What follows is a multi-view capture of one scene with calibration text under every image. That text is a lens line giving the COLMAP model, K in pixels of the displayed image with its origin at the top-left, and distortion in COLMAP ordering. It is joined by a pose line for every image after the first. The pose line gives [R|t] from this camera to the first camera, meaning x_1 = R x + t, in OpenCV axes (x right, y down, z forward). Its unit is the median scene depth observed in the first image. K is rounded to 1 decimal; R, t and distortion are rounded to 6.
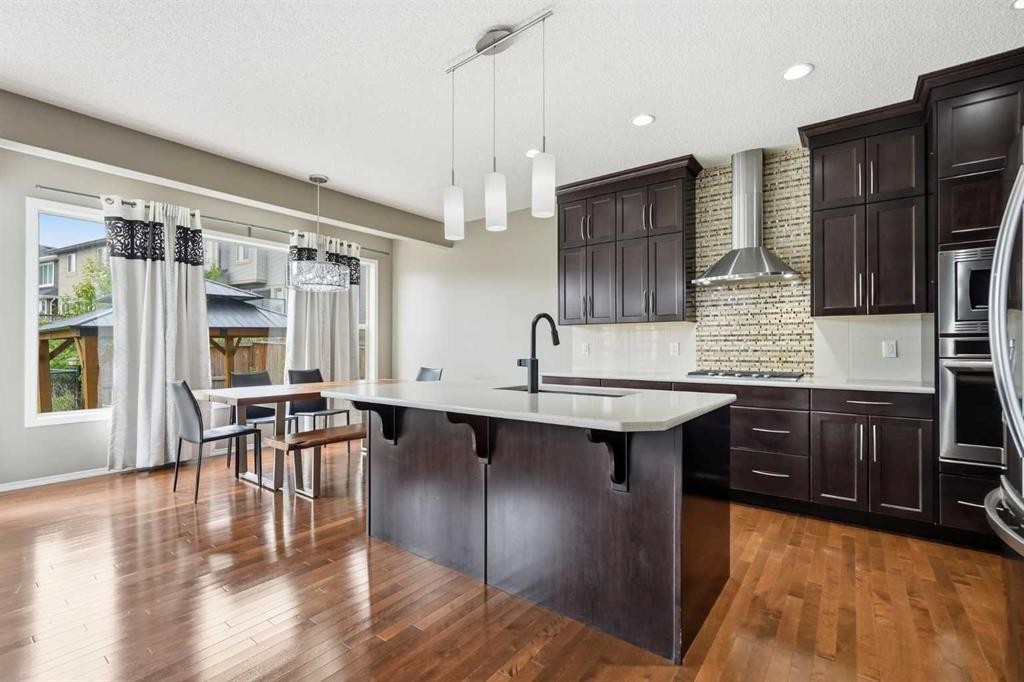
lens RADIAL K [[452.5, 0, 512.8], [0, 452.5, 344.2], [0, 0, 1]] dist [-0.006251, 0.000562]
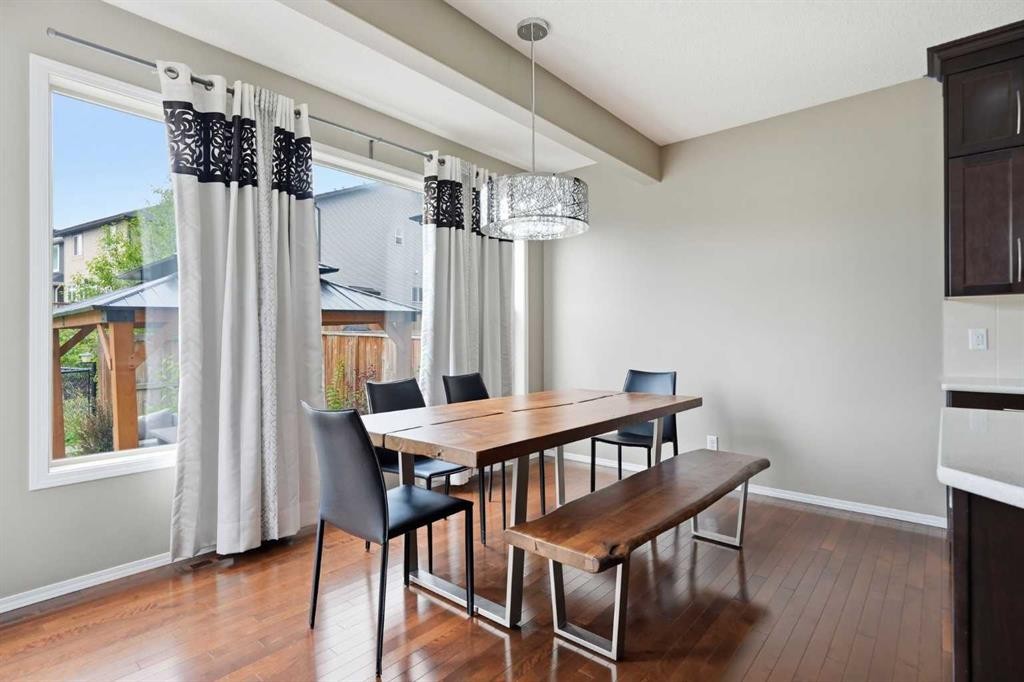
lens RADIAL K [[505.6, 0, 509.8], [0, 505.6, 337.1], [0, 0, 1]] dist [-0.006237, 0.000178]
pose [[0.997972, -0.000900, -0.063646, -0.414422], [0.001036, 0.999997, 0.002110, 0.004458], [0.063644, -0.002172, 0.997970, 0.382763]]
